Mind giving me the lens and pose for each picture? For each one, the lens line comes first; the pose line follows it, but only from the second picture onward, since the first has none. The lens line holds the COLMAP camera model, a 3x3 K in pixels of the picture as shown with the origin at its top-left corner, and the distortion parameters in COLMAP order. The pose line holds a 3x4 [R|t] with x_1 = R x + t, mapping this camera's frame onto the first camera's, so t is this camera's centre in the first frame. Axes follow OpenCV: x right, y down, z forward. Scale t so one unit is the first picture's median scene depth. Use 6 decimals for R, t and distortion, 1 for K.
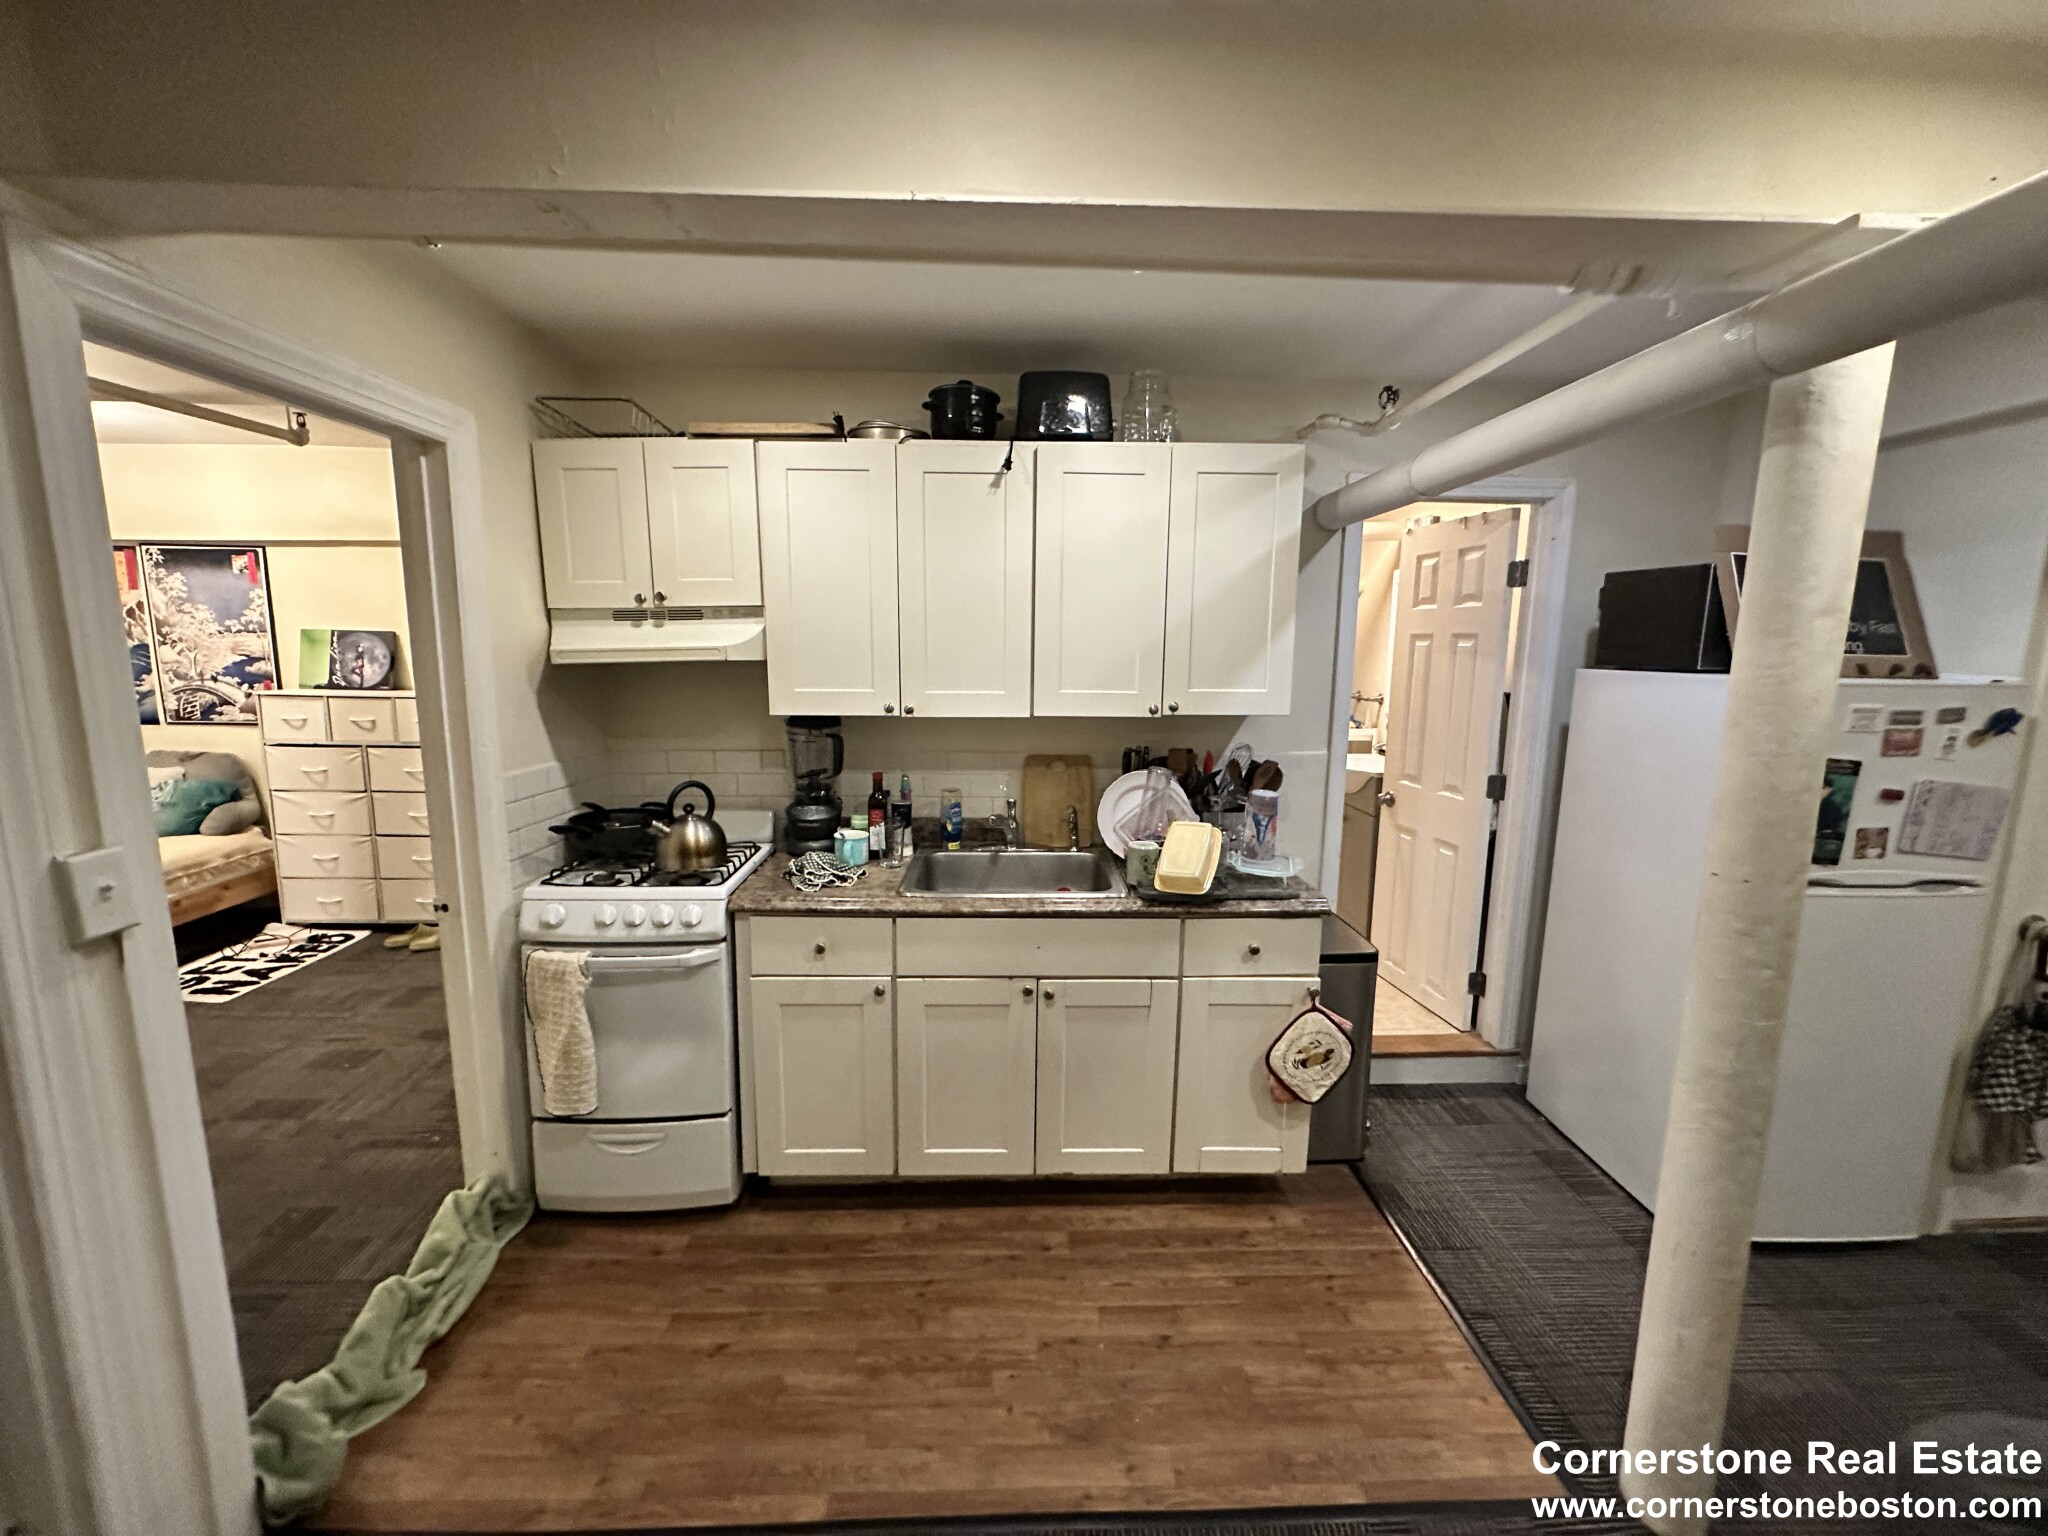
lens RADIAL K [[815.5, 0, 1020.9], [0, 815.5, 765.6], [0, 0, 1]] dist [-0.000868, -0.000113]
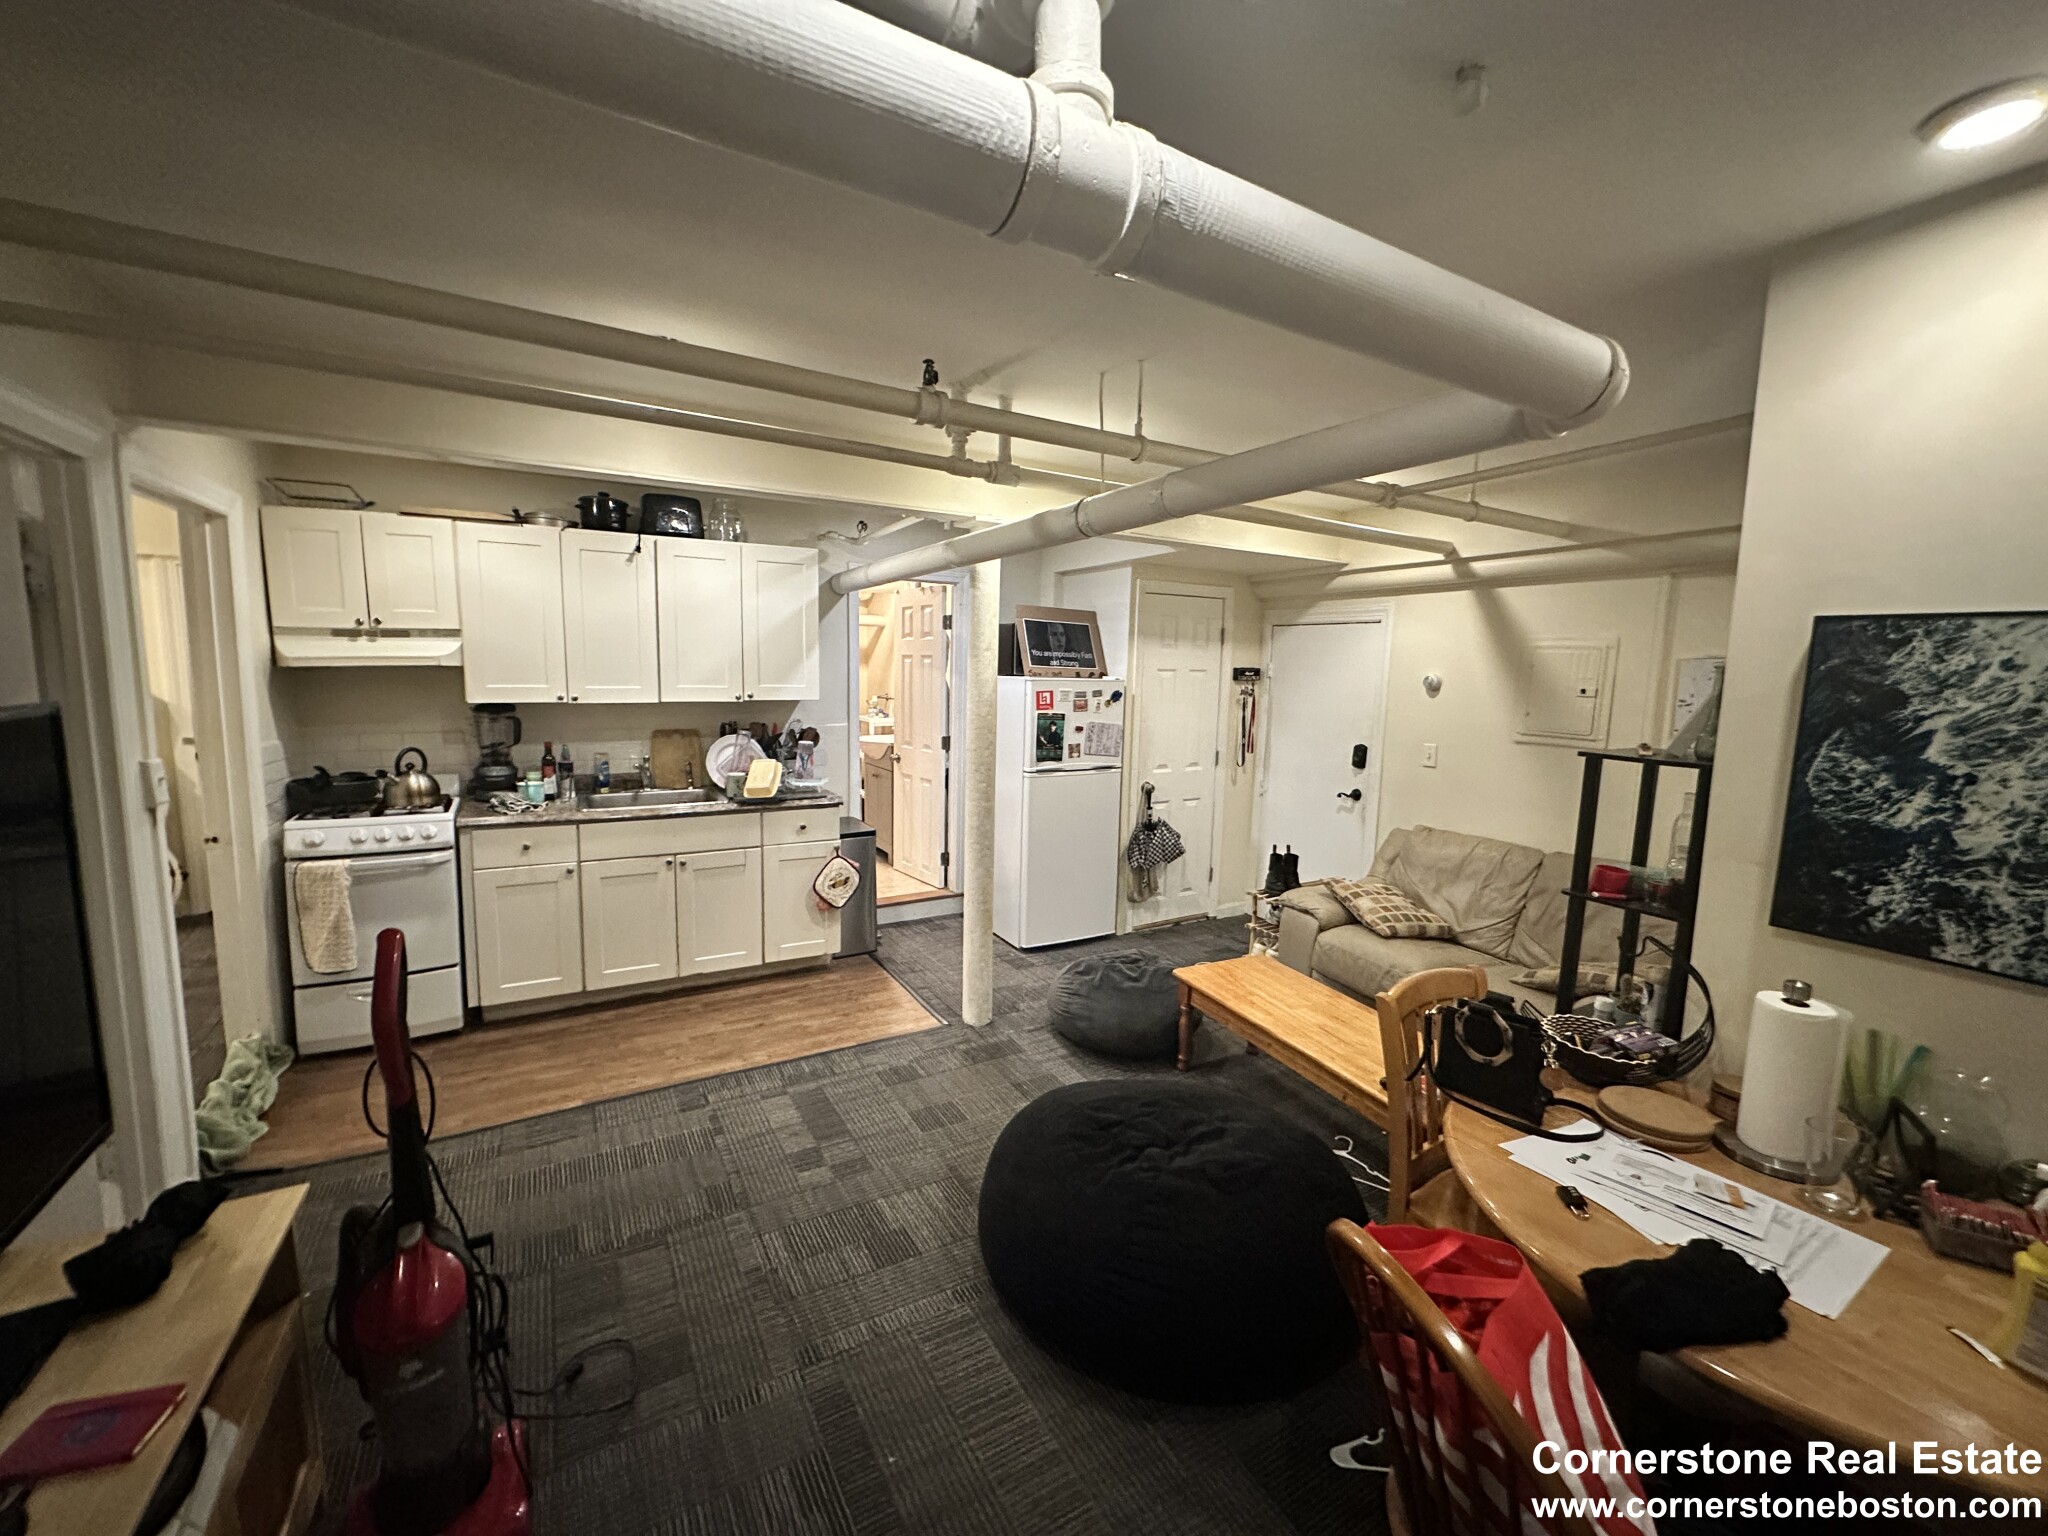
lens RADIAL K [[815.5, 0, 1020.9], [0, 815.5, 765.6], [0, 0, 1]] dist [-0.000868, -0.000113]
pose [[0.883842, -0.047724, 0.465344, -0.119549], [0.057626, 0.998313, -0.007067, 0.125894], [-0.464222, 0.033062, 0.885102, -0.809342]]
